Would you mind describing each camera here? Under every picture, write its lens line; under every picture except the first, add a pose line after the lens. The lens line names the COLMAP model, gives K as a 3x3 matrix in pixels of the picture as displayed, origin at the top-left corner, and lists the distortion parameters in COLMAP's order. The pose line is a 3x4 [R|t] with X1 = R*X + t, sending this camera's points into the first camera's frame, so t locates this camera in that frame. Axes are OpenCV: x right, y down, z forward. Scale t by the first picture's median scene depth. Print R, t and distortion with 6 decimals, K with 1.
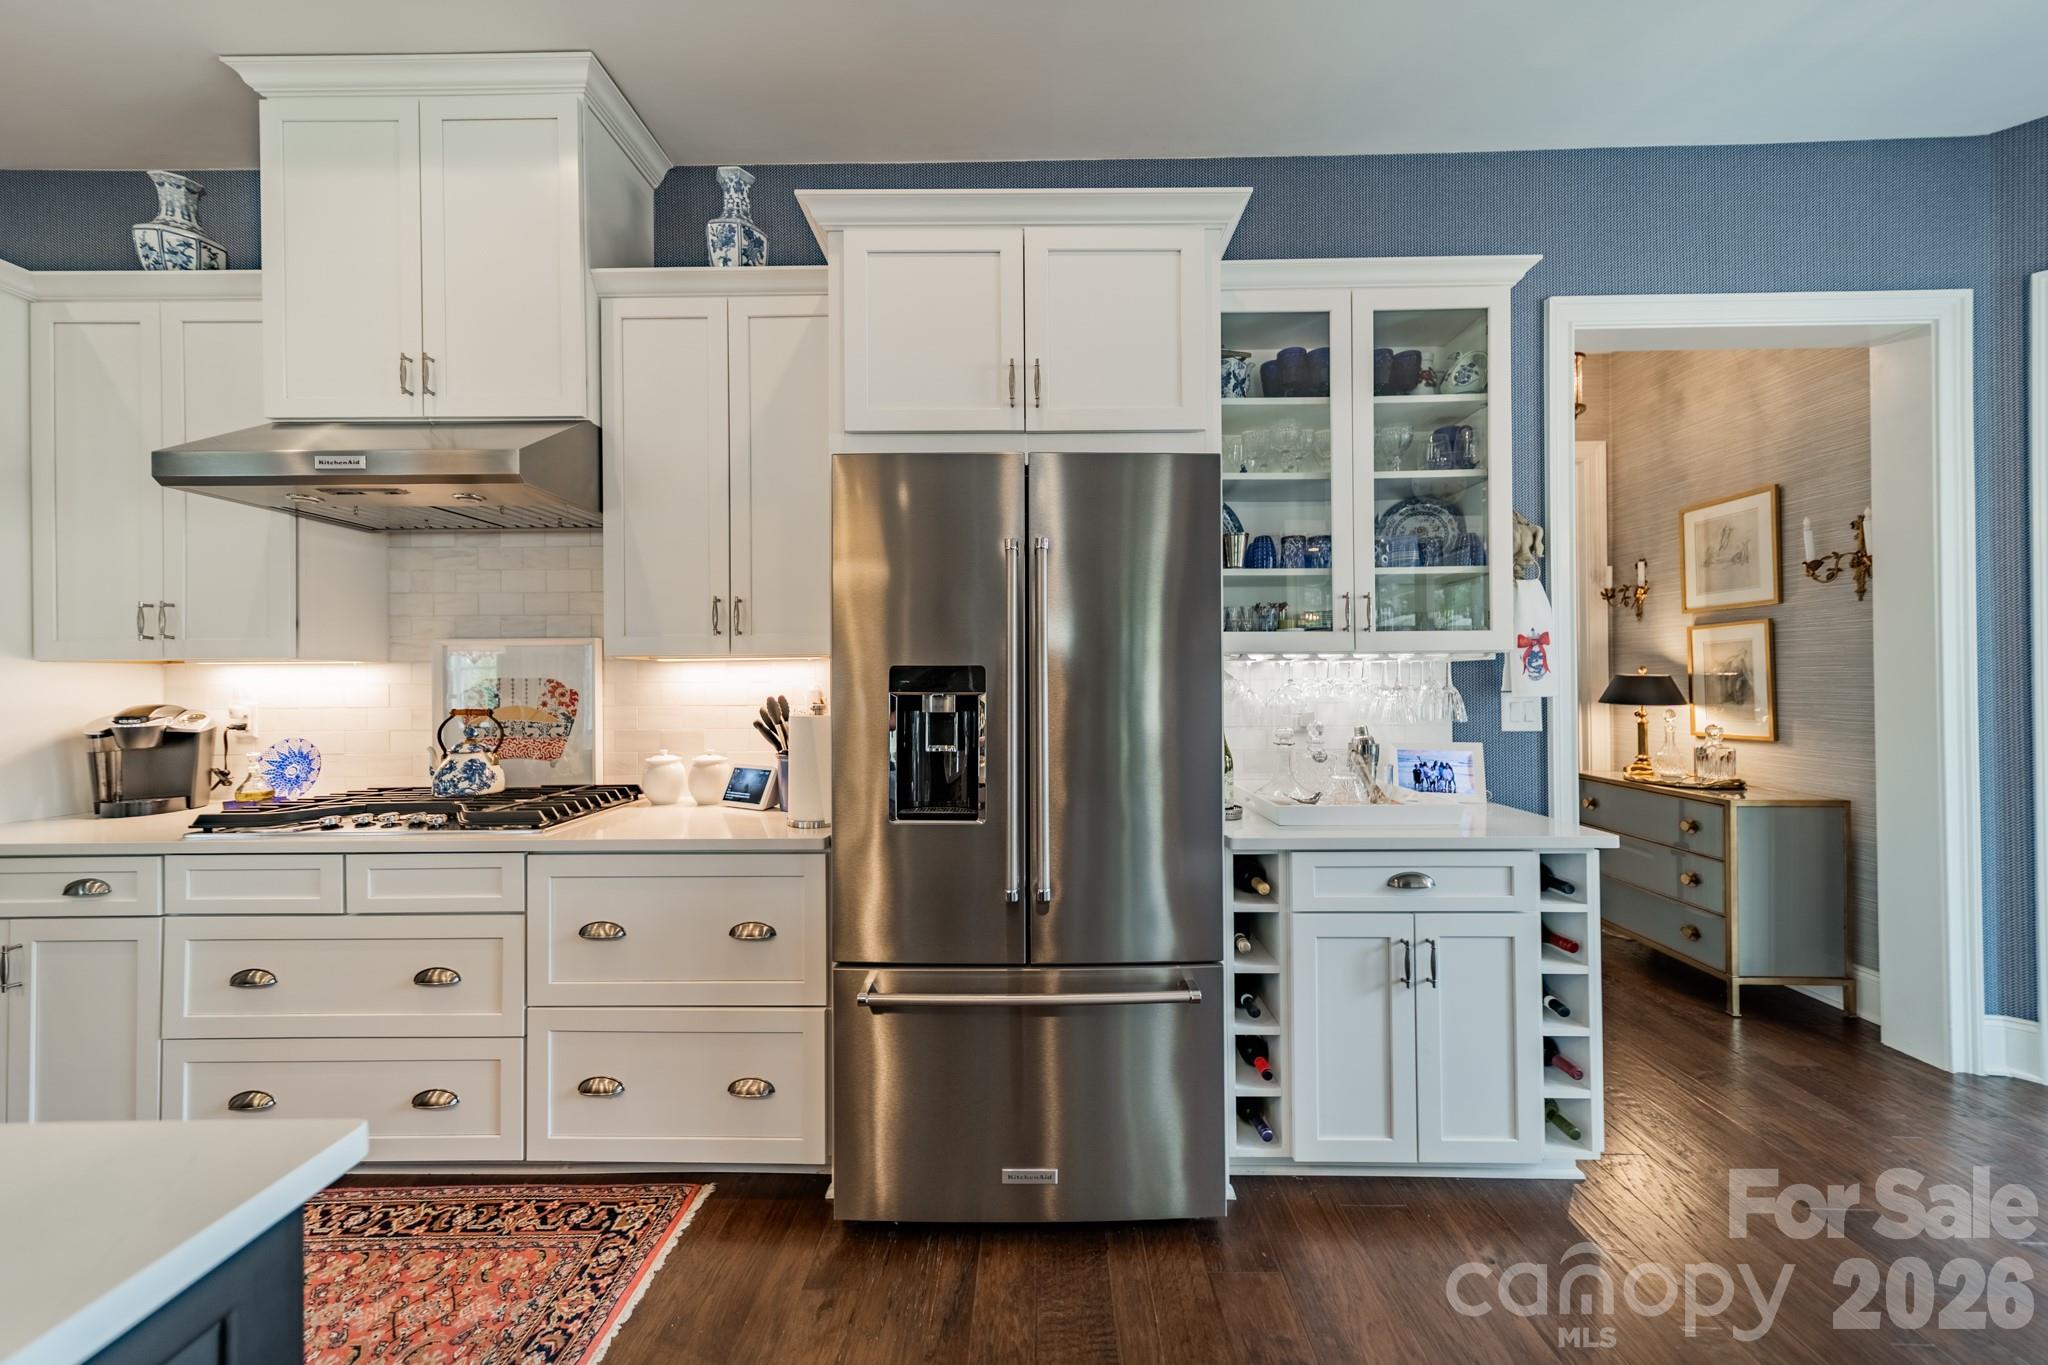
lens RADIAL K [[716.1, 0, 1032.5], [0, 716.1, 678.9], [0, 0, 1]] dist [0.006238, 0.000166]
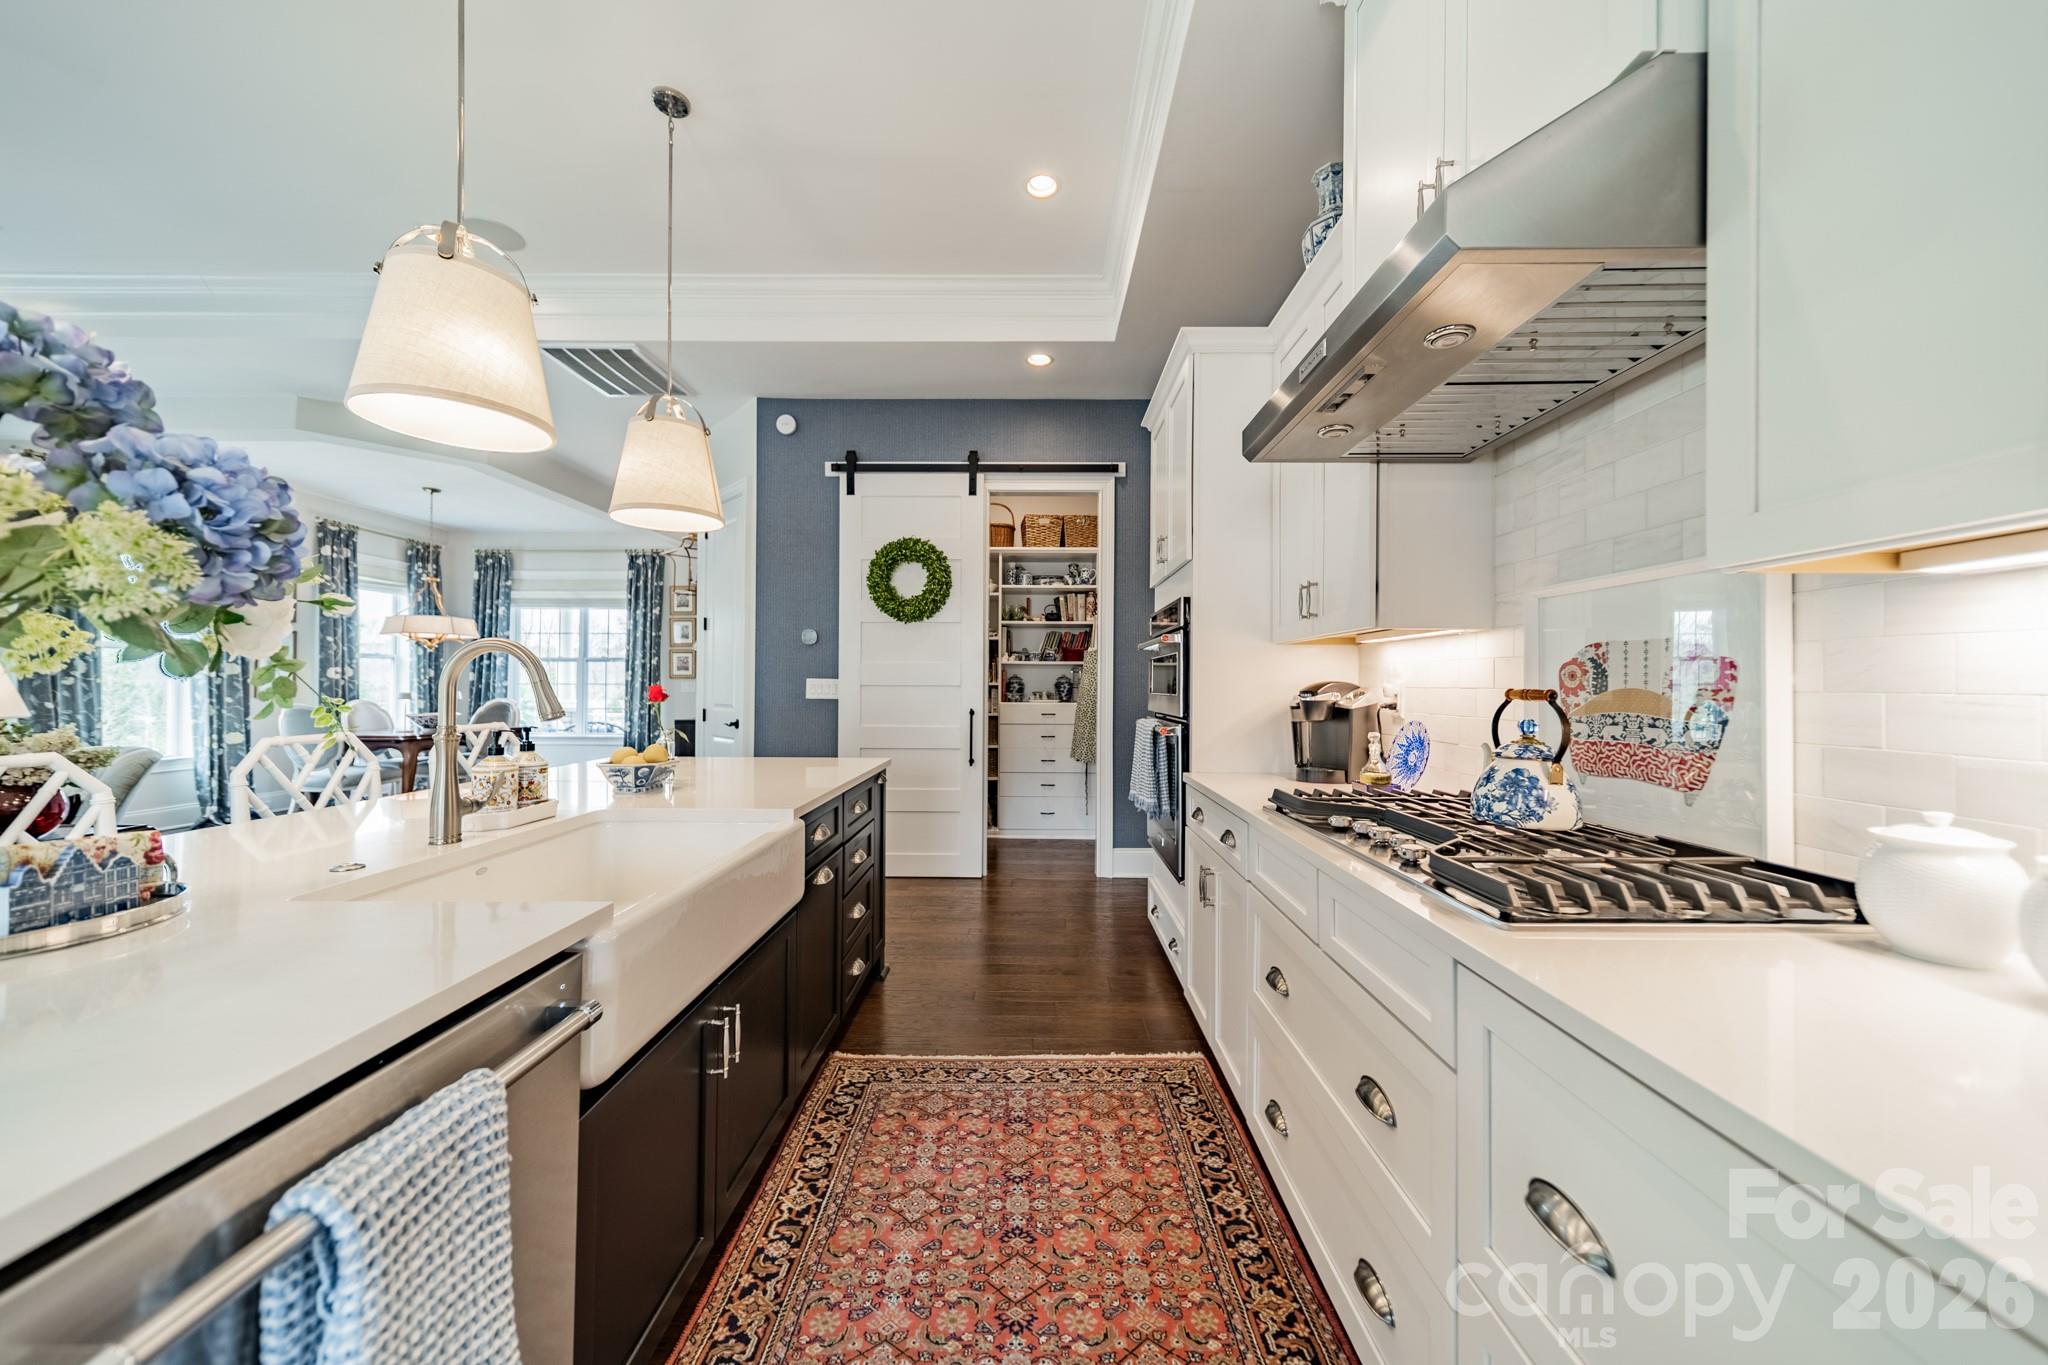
lens RADIAL K [[718.4, 0, 1025.4], [0, 718.4, 679.2], [0, 0, 1]] dist [0.005612, 0.000138]
pose [[-0.005273, 0.000776, -0.999986, -0.150250], [-0.002514, 0.999997, 0.000789, 0.034017], [0.999983, 0.002519, -0.005271, 0.569815]]
